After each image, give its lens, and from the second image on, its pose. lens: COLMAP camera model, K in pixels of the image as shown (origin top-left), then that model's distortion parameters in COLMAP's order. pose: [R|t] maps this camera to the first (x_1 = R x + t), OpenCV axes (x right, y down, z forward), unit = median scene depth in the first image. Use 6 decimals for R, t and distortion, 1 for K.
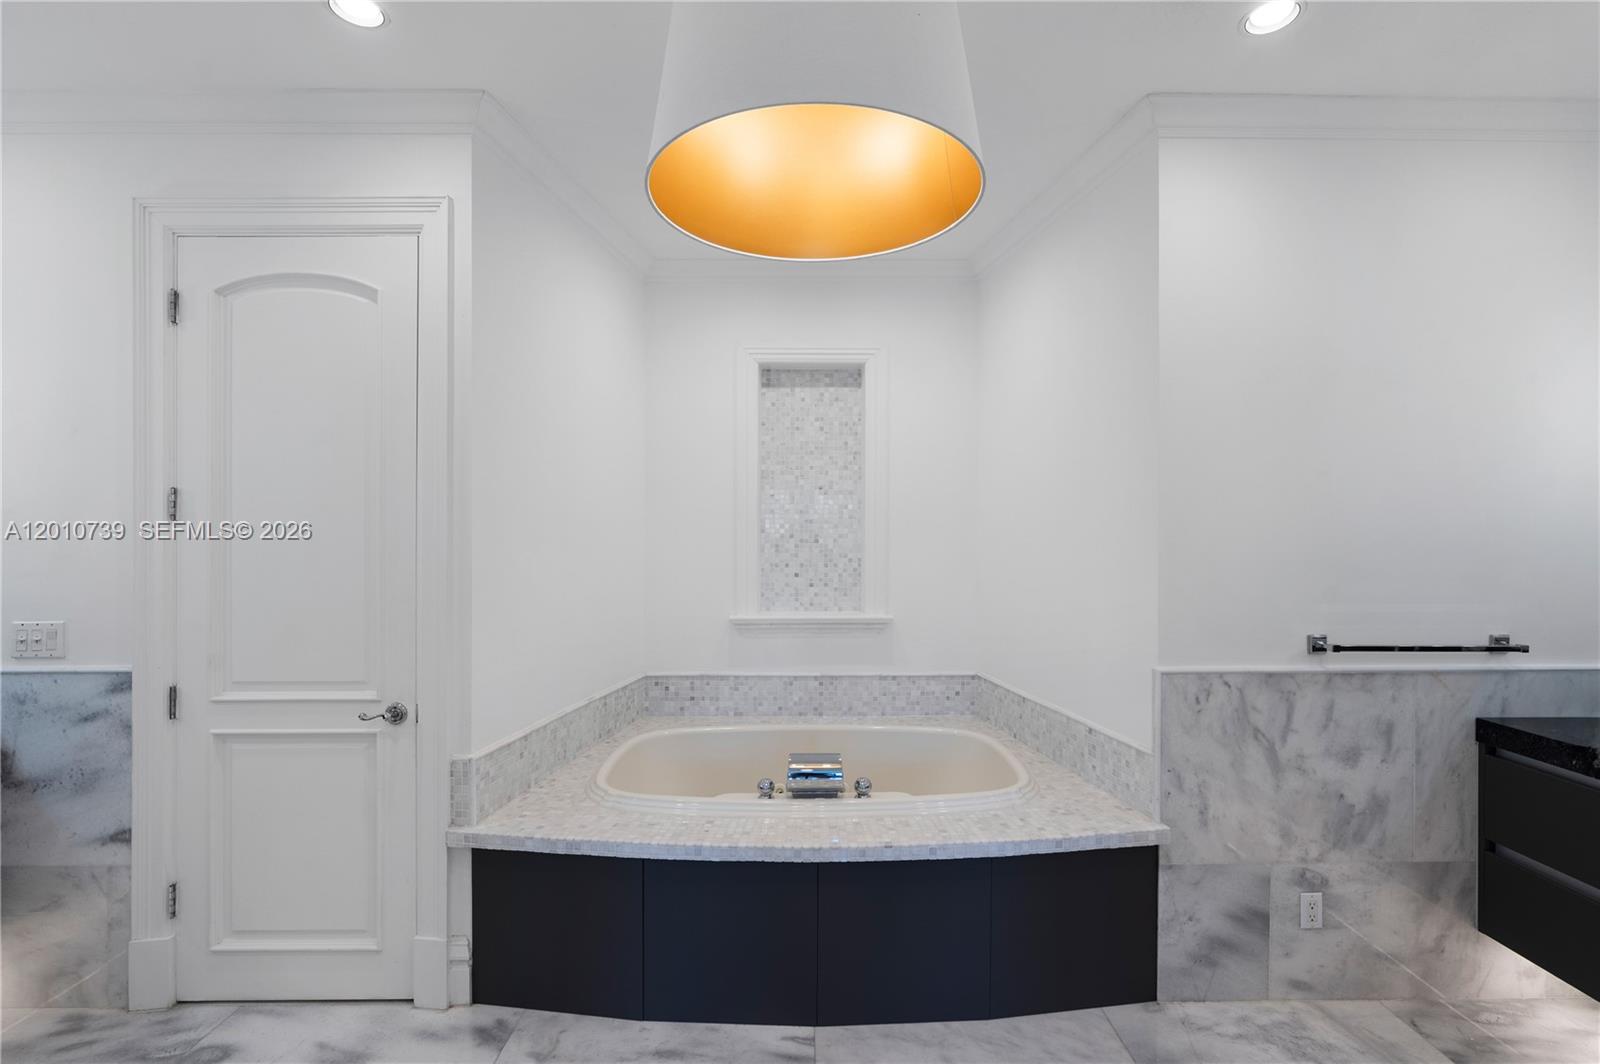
lens RADIAL K [[718.6, 0, 792.1], [0, 718.6, 527.8], [0, 0, 1]] dist [-0.017545, 0.009153]
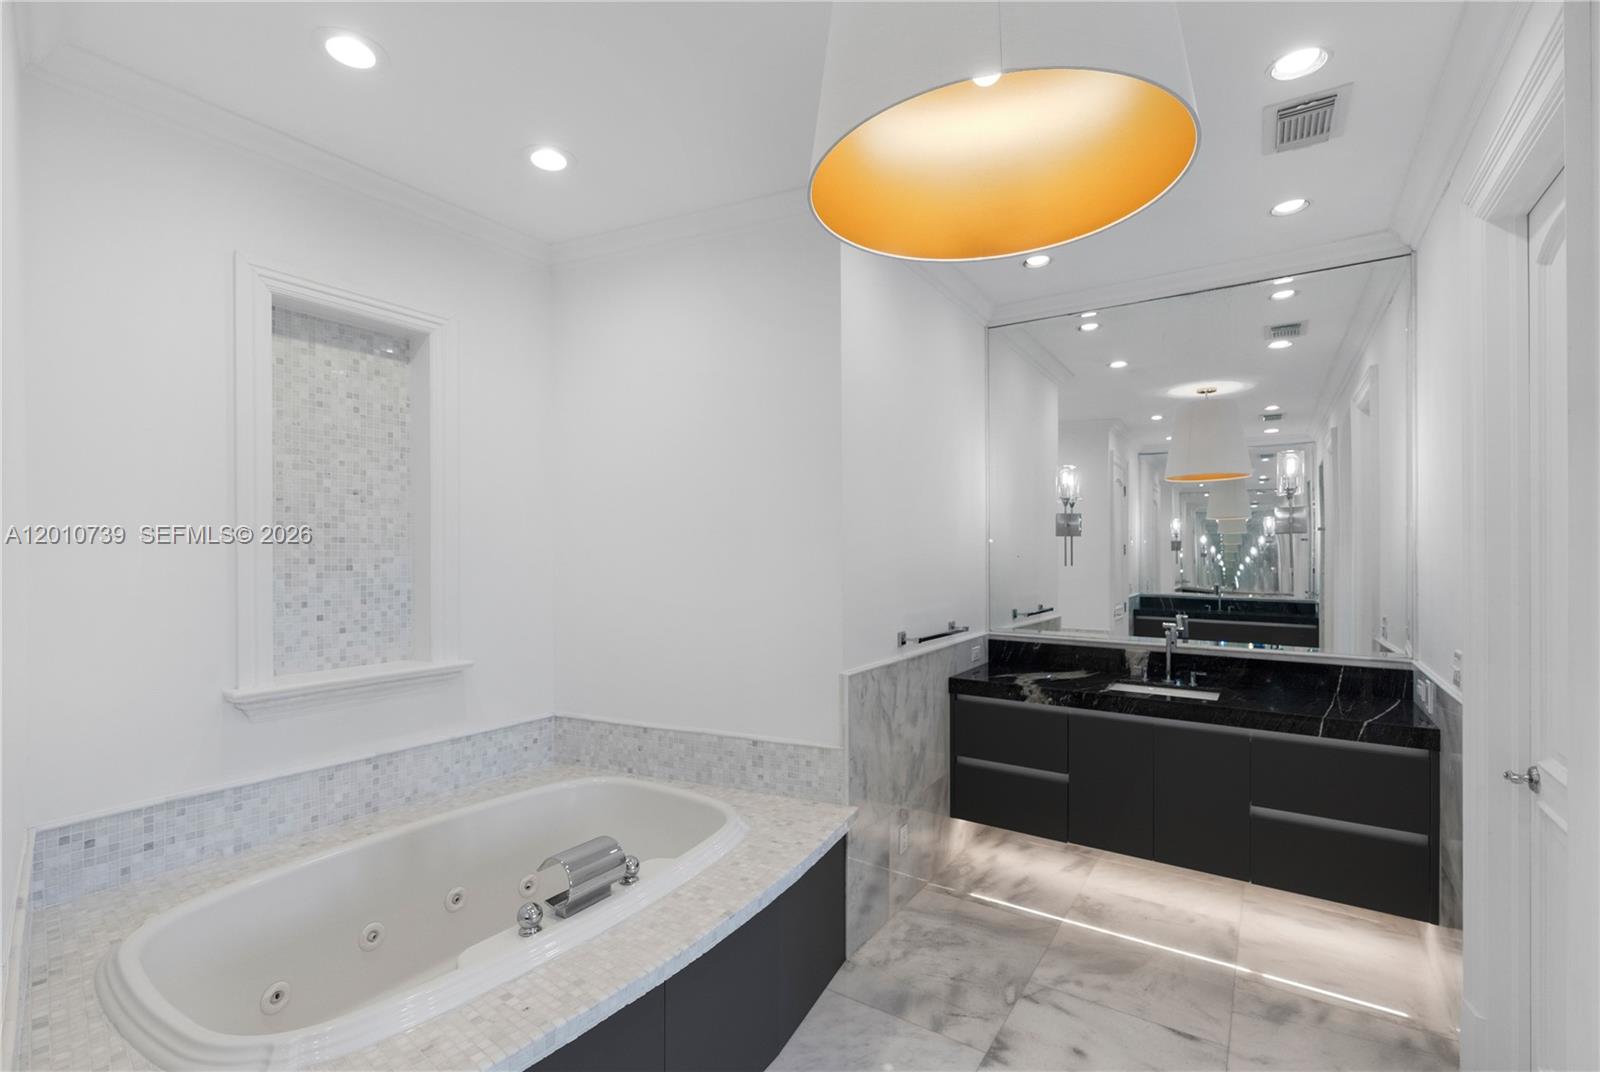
lens RADIAL K [[725.1, 0, 797.1], [0, 725.1, 547.7], [0, 0, 1]] dist [-0.008550, 0.001159]
pose [[0.573253, 0.005270, 0.819362, -0.312135], [-0.005861, 0.999980, -0.002331, -0.002373], [-0.819358, -0.003466, 0.573272, 0.245250]]
